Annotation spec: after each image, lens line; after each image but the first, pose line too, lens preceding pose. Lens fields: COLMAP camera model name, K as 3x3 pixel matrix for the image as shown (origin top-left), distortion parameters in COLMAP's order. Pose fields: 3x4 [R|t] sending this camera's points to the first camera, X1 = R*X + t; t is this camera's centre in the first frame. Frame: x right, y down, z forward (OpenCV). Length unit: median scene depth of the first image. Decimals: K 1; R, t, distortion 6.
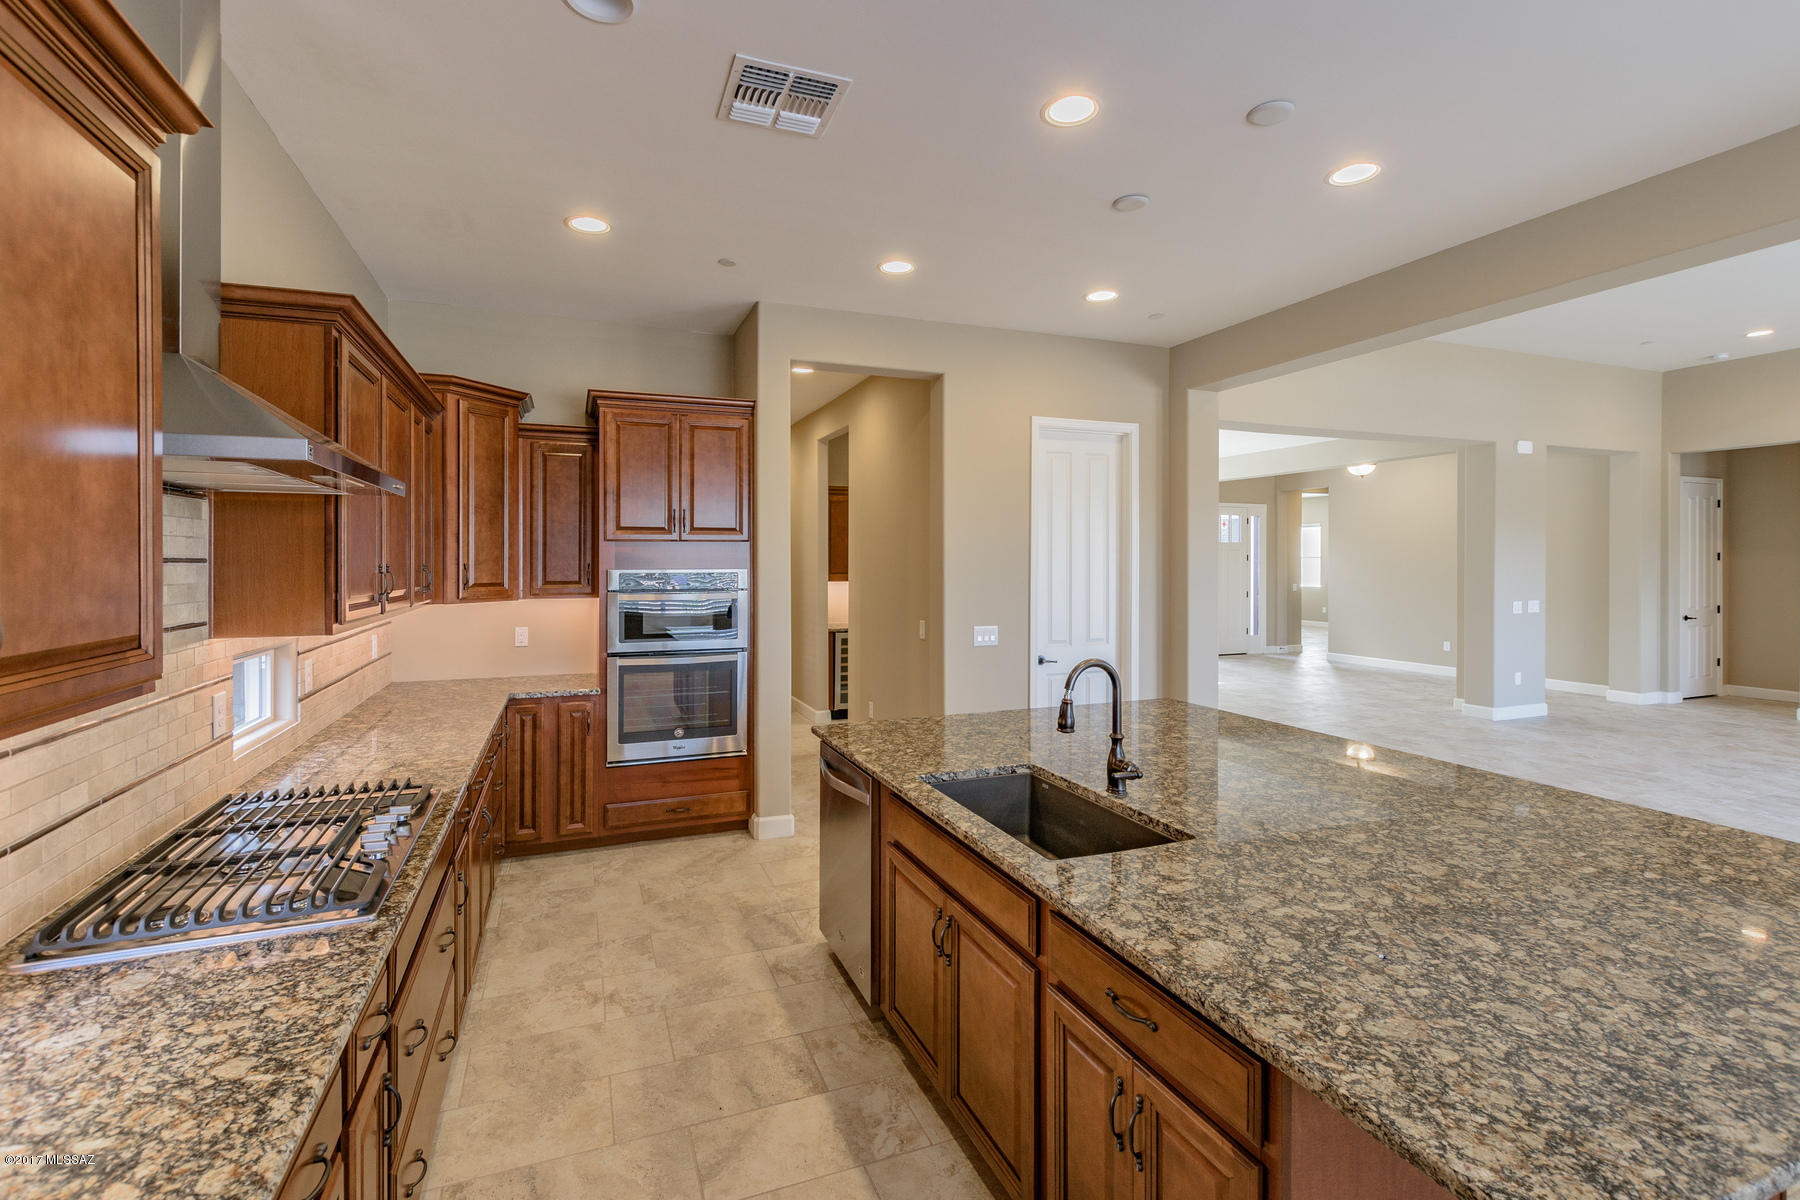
lens RADIAL K [[815.3, 0, 874.2], [0, 815.3, 561.4], [0, 0, 1]] dist [0.002061, -0.000217]
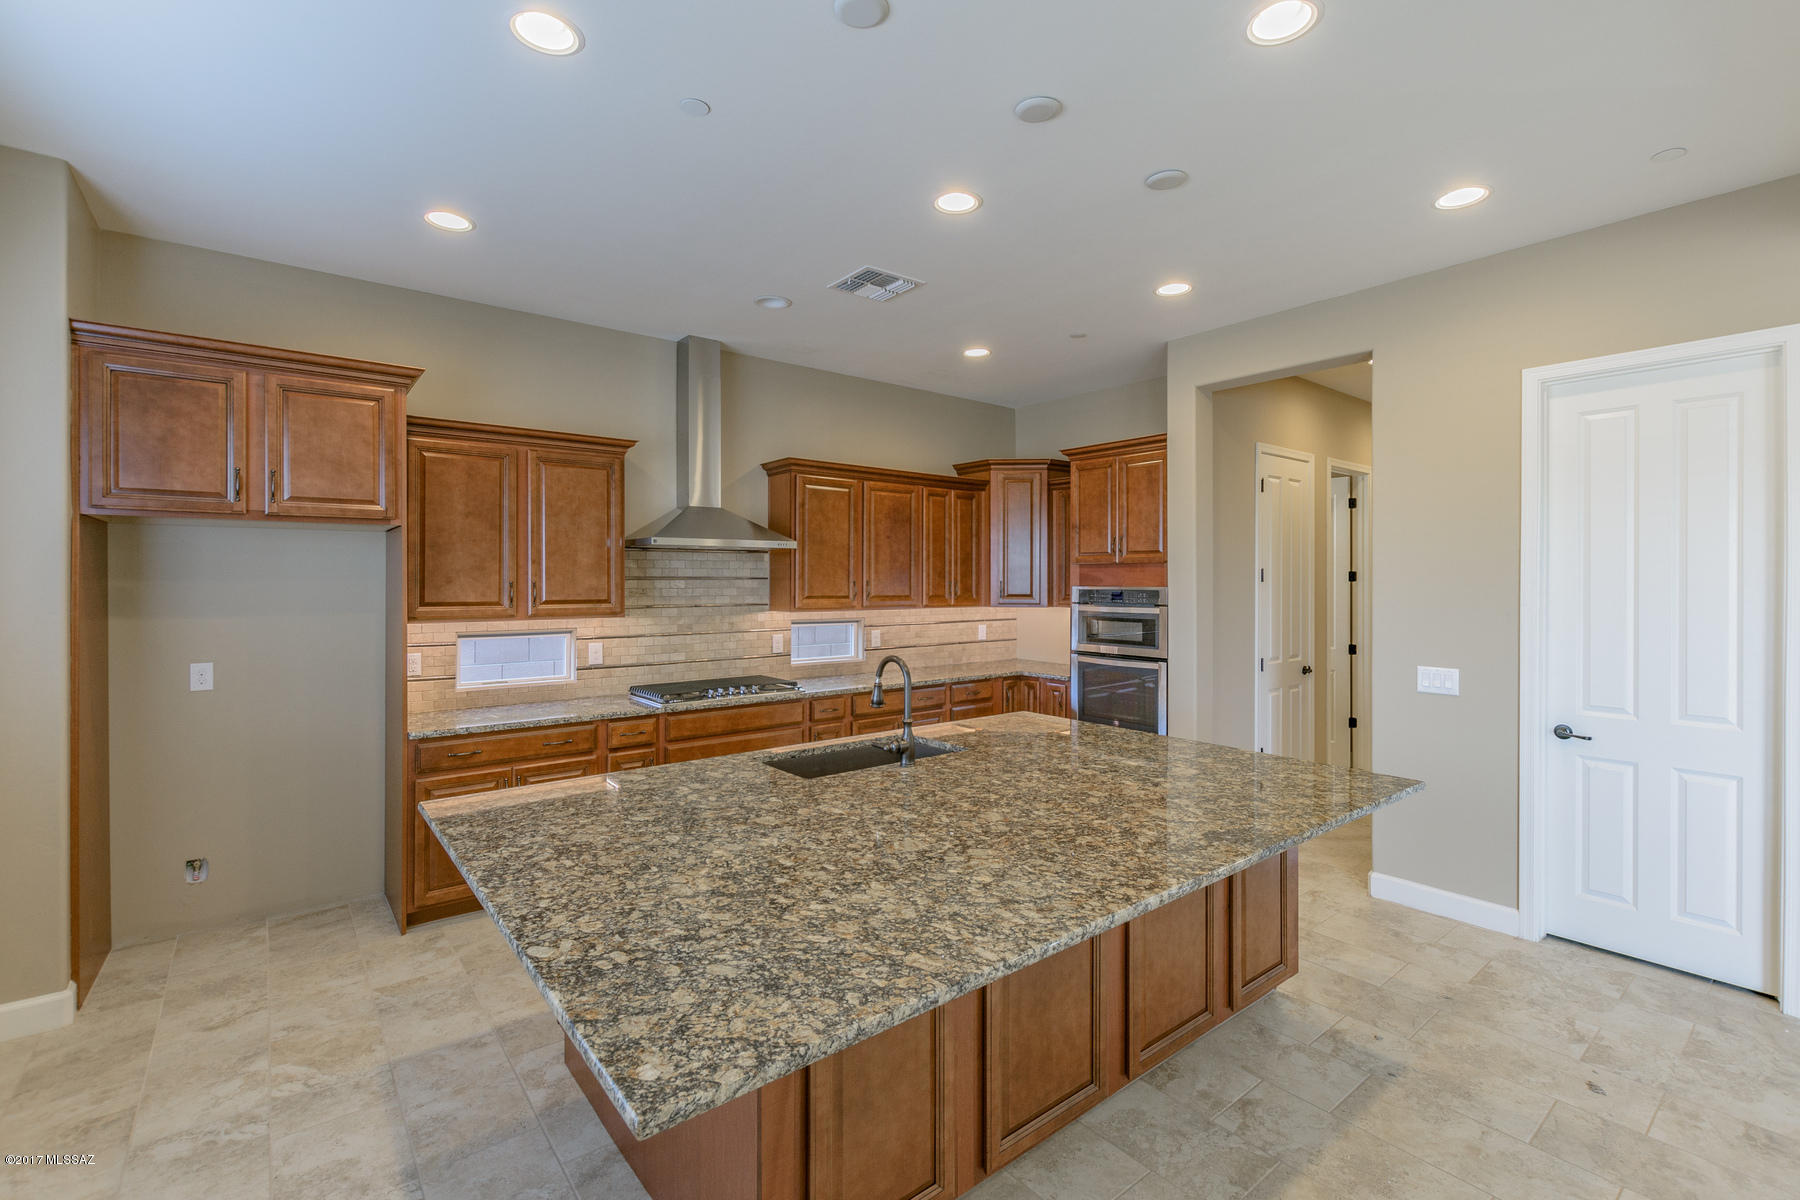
lens RADIAL K [[815.3, 0, 890.4], [0, 815.3, 584.4], [0, 0, 1]] dist [0.002061, -0.000217]
pose [[0.278443, 0.006722, -0.960429, 2.040709], [-0.003874, 0.999975, 0.005876, 0.000458], [0.960445, 0.002084, 0.278462, 0.866509]]
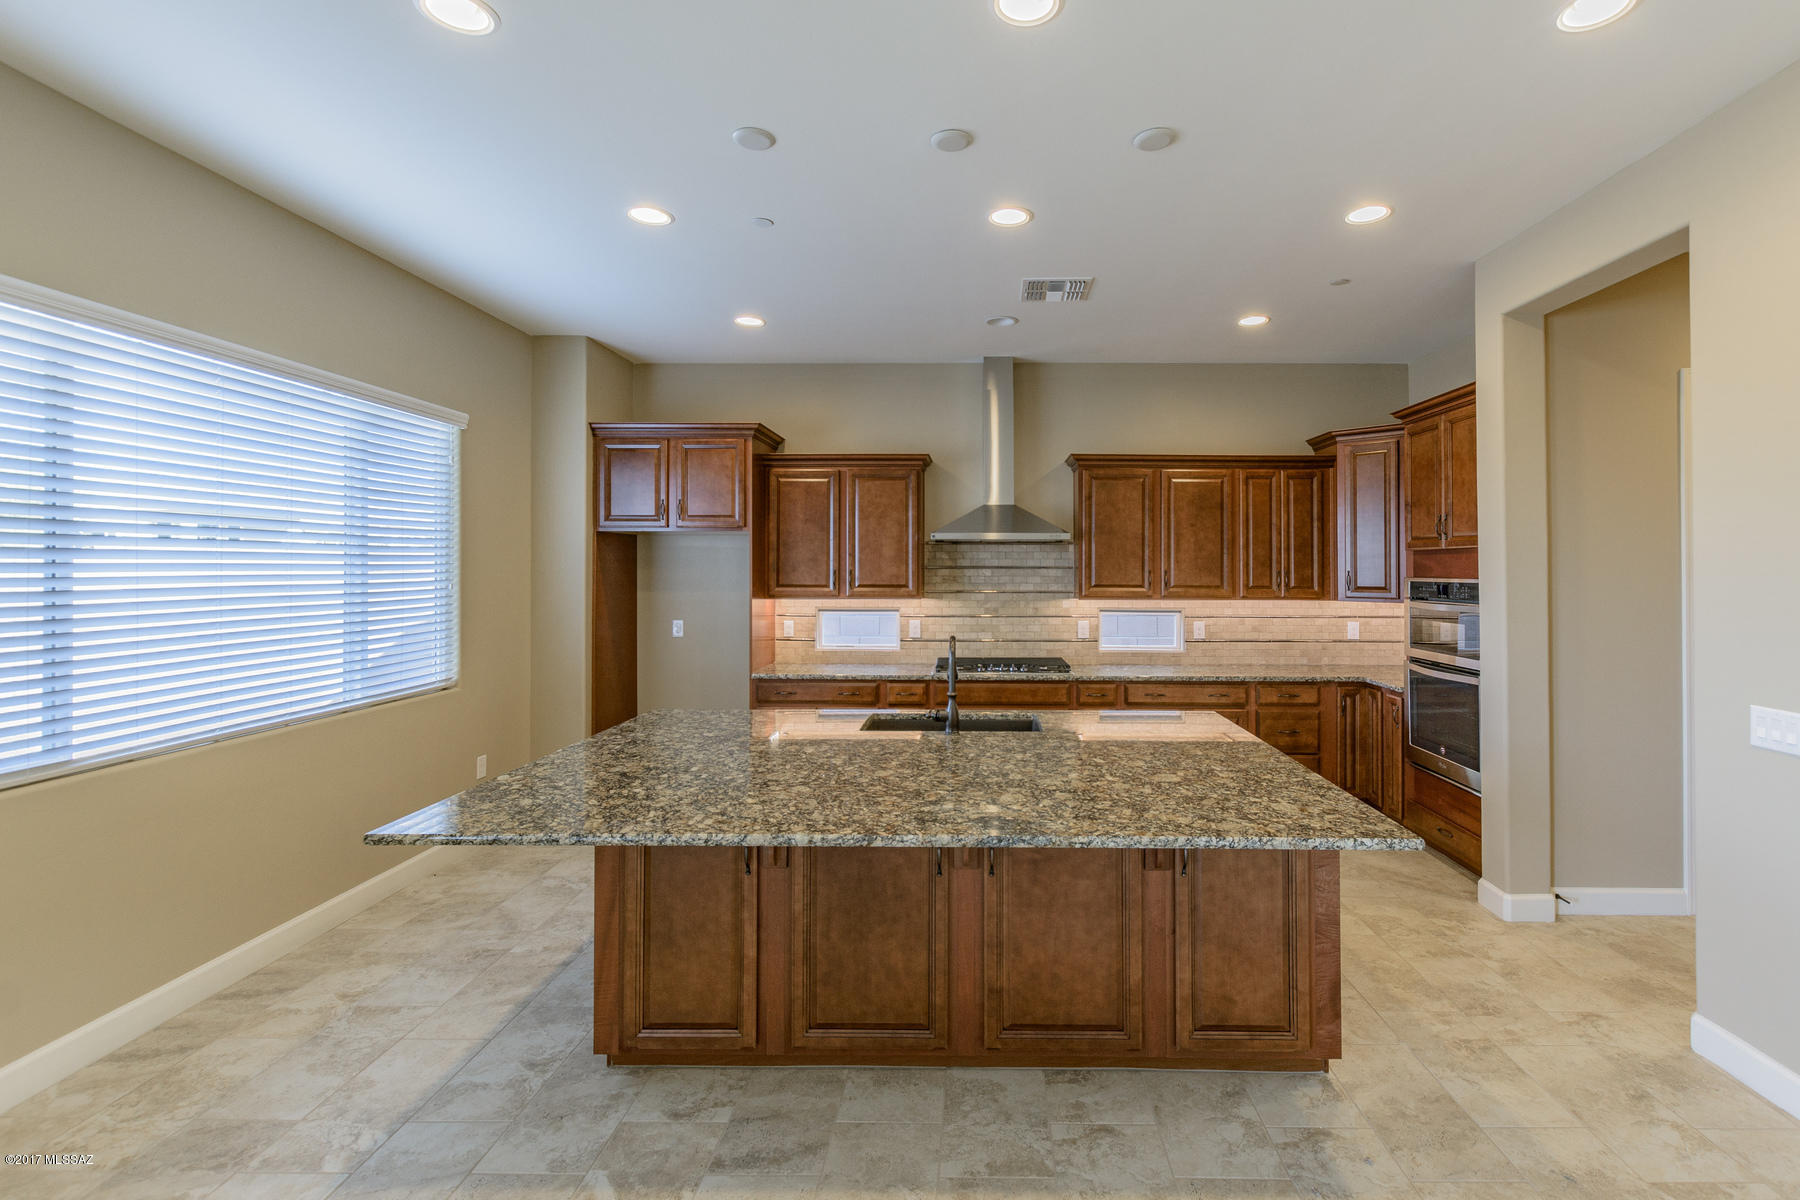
lens RADIAL K [[815.3, 0, 938.2], [0, 815.3, 566.7], [0, 0, 1]] dist [0.002061, -0.000217]
pose [[-0.409862, -0.002556, -0.912144, 2.173688], [-0.004892, 0.999988, -0.000604, -0.001973], [0.912135, 0.004214, -0.409869, 2.130537]]
